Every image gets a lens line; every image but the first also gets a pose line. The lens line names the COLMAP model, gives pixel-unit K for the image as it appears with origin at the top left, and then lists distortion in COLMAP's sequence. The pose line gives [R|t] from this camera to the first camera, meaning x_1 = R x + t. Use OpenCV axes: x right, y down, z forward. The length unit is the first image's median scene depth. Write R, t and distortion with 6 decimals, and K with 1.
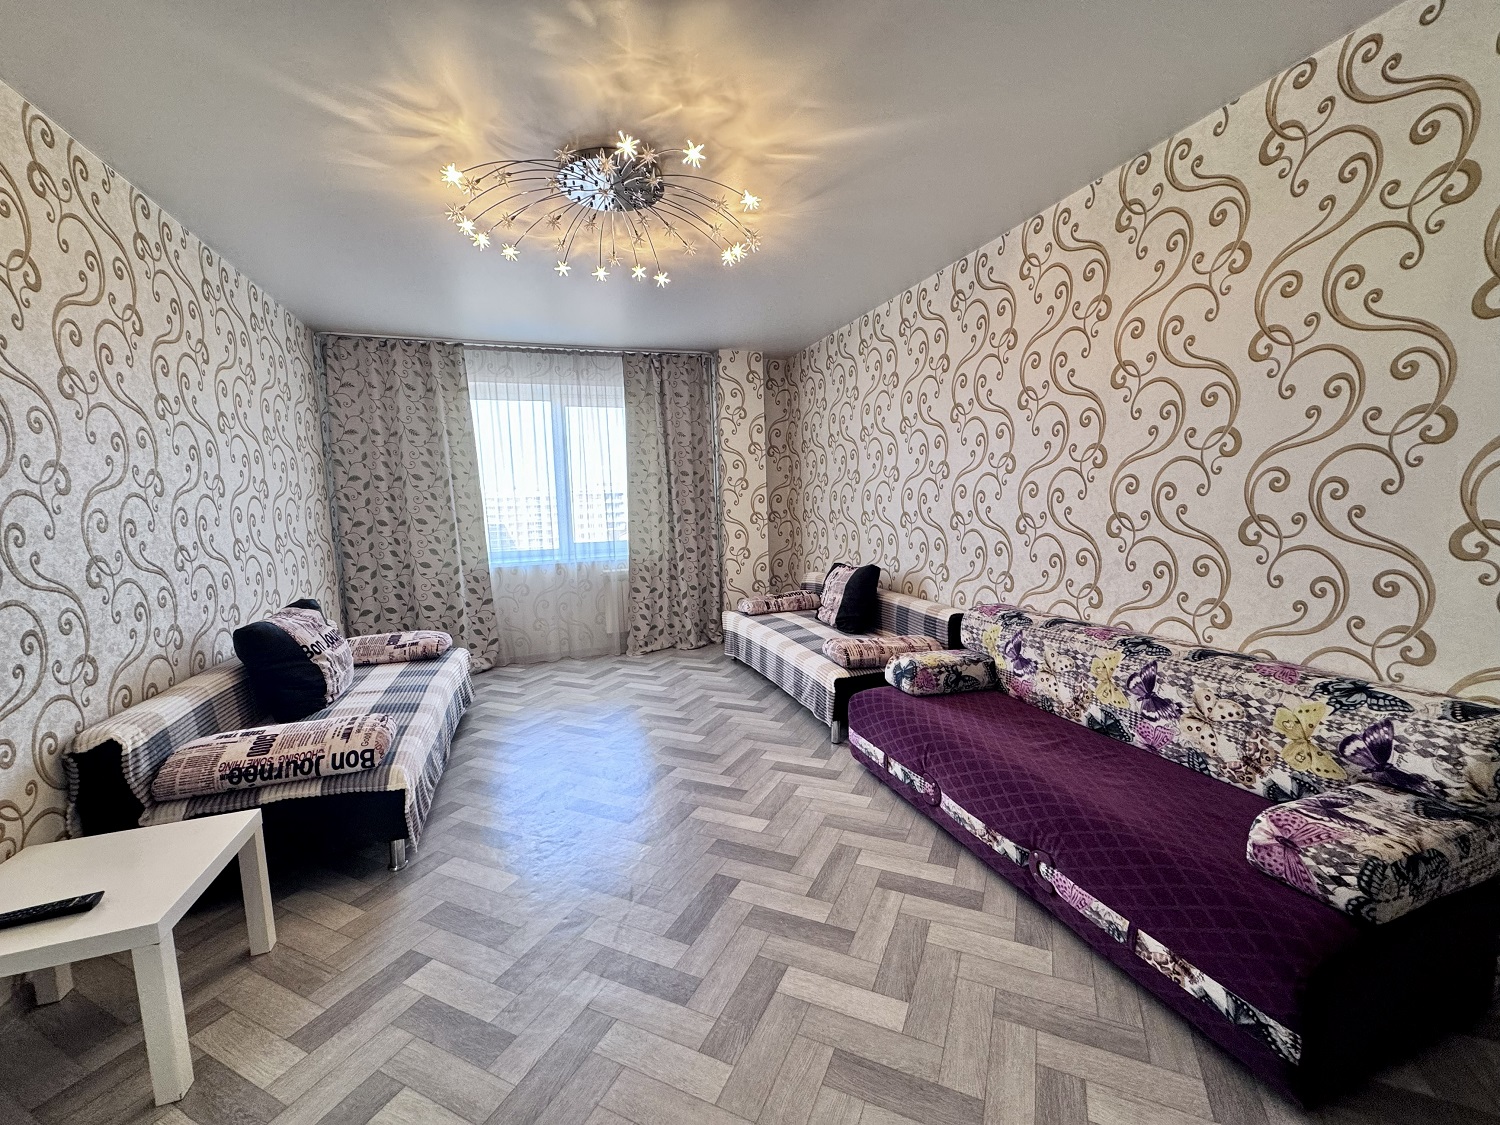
lens RADIAL K [[598.2, 0, 755.5], [0, 598.2, 569.6], [0, 0, 1]] dist [0.002861, -0.001348]
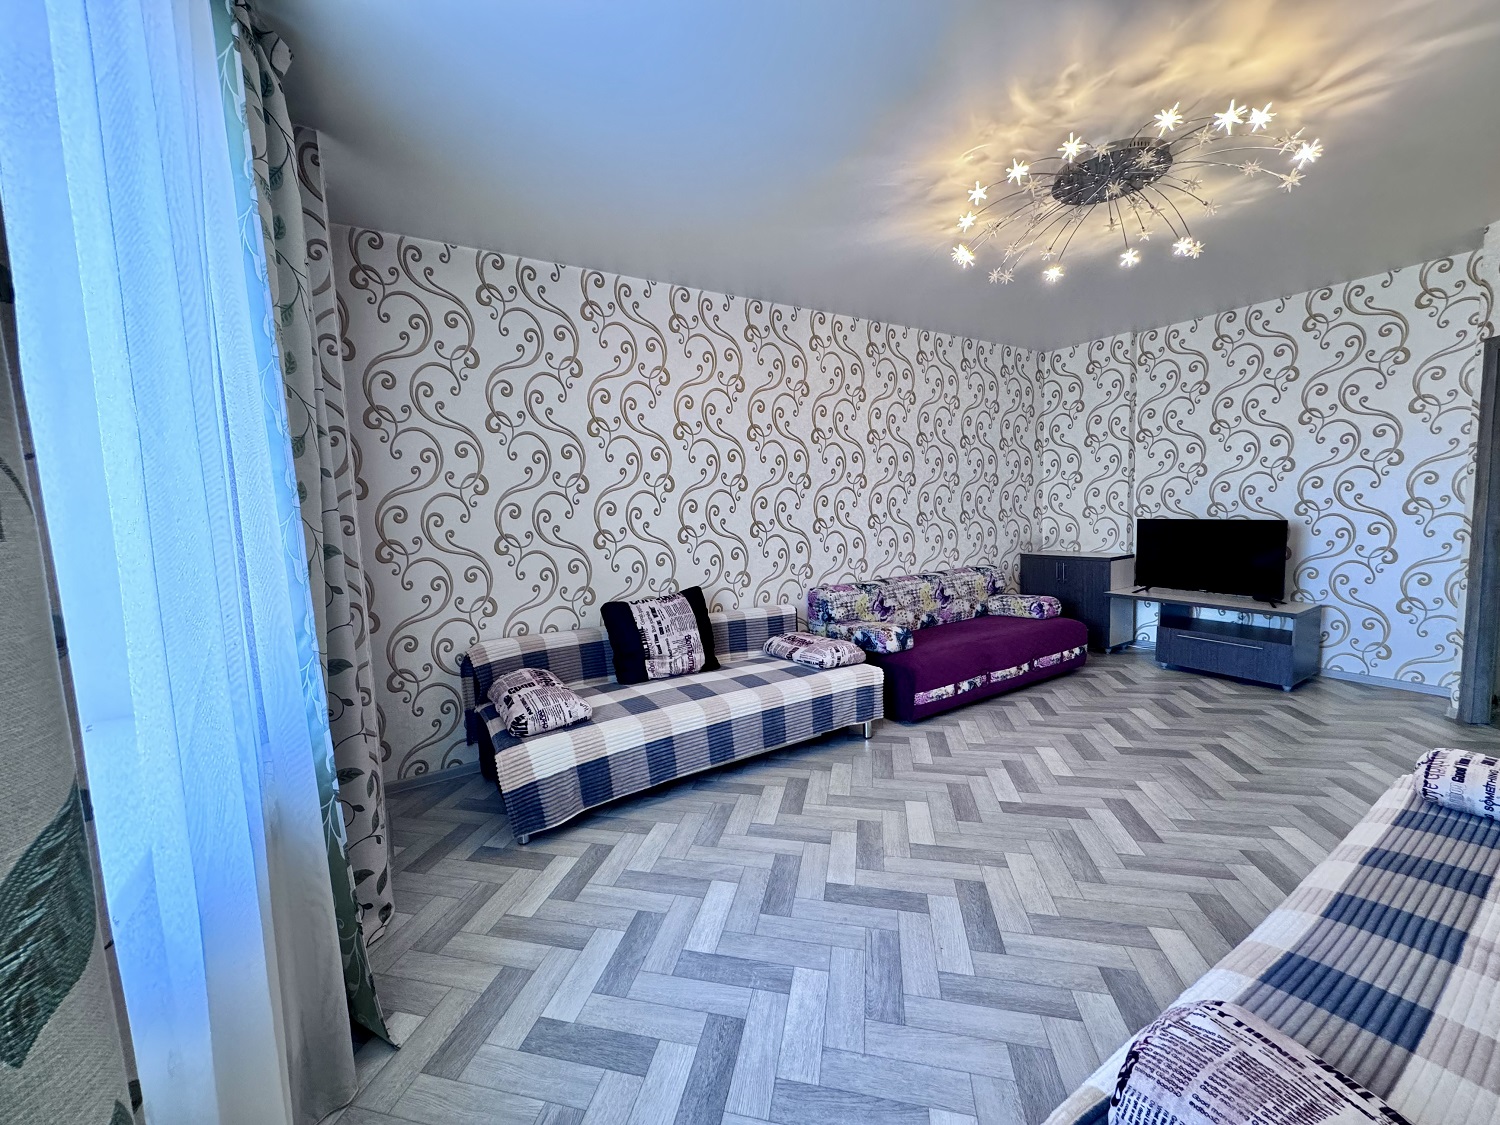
lens RADIAL K [[598.2, 0, 736.0], [0, 598.2, 563.6], [0, 0, 1]] dist [0.002861, -0.001348]
pose [[-0.204984, -0.055742, 0.977177, -1.284479], [0.153077, 0.984265, 0.088257, -0.208460], [-0.966721, 0.167674, -0.193226, 2.160766]]
